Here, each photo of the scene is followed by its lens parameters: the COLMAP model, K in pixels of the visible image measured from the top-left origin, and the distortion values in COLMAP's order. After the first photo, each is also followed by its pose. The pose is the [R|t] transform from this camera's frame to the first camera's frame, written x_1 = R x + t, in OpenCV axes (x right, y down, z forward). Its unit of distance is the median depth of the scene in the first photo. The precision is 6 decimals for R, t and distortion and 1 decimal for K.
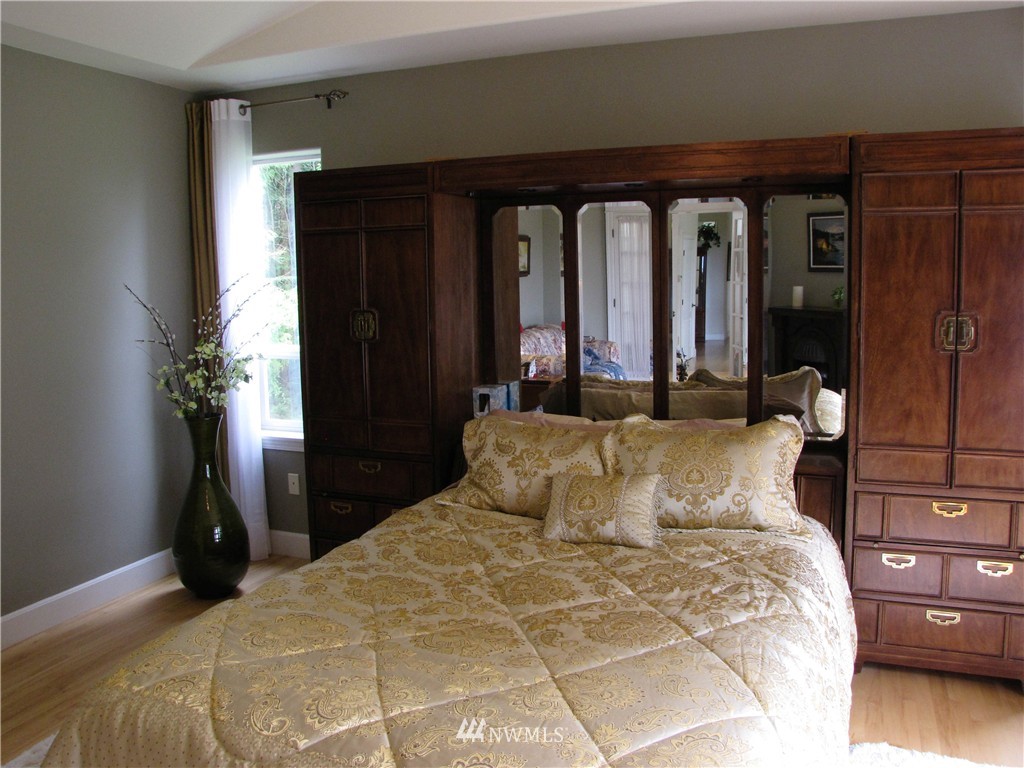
lens RADIAL K [[859.9, 0, 526.5], [0, 859.9, 360.9], [0, 0, 1]] dist [-0.181835, 0.163280]
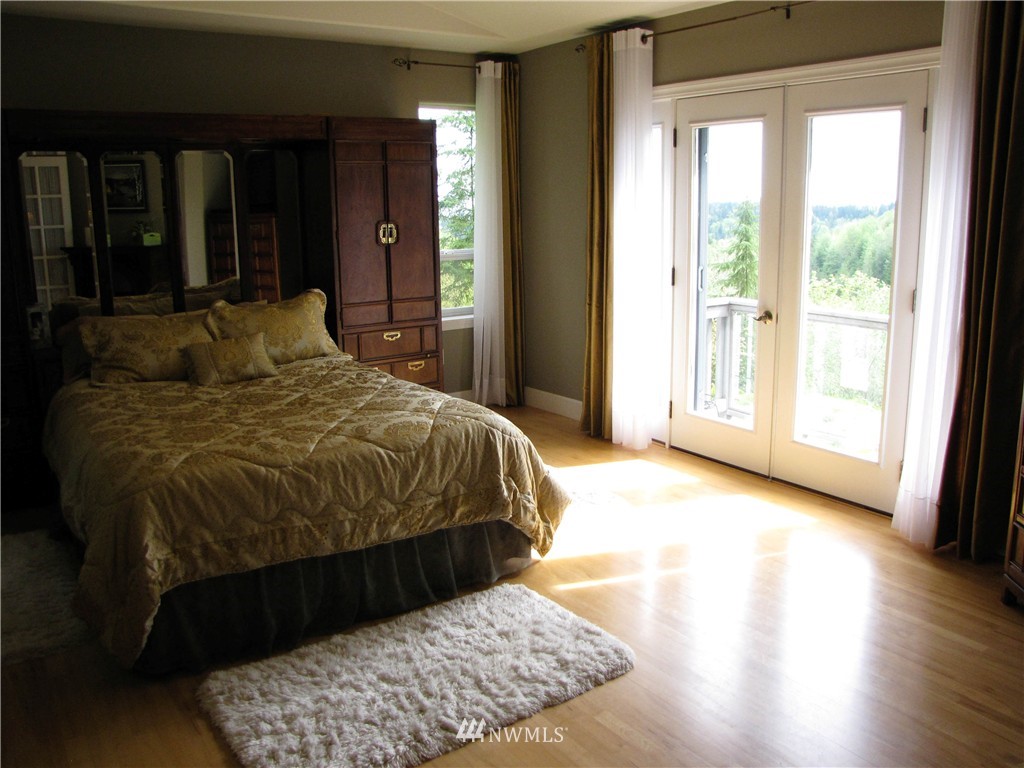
lens RADIAL K [[859.9, 0, 526.5], [0, 859.9, 360.9], [0, 0, 1]] dist [-0.181835, 0.163280]
pose [[0.558216, -0.146596, 0.816642, -0.828446], [0.096505, 0.989058, 0.111580, 0.059594], [-0.824064, 0.016524, 0.566256, -0.255557]]
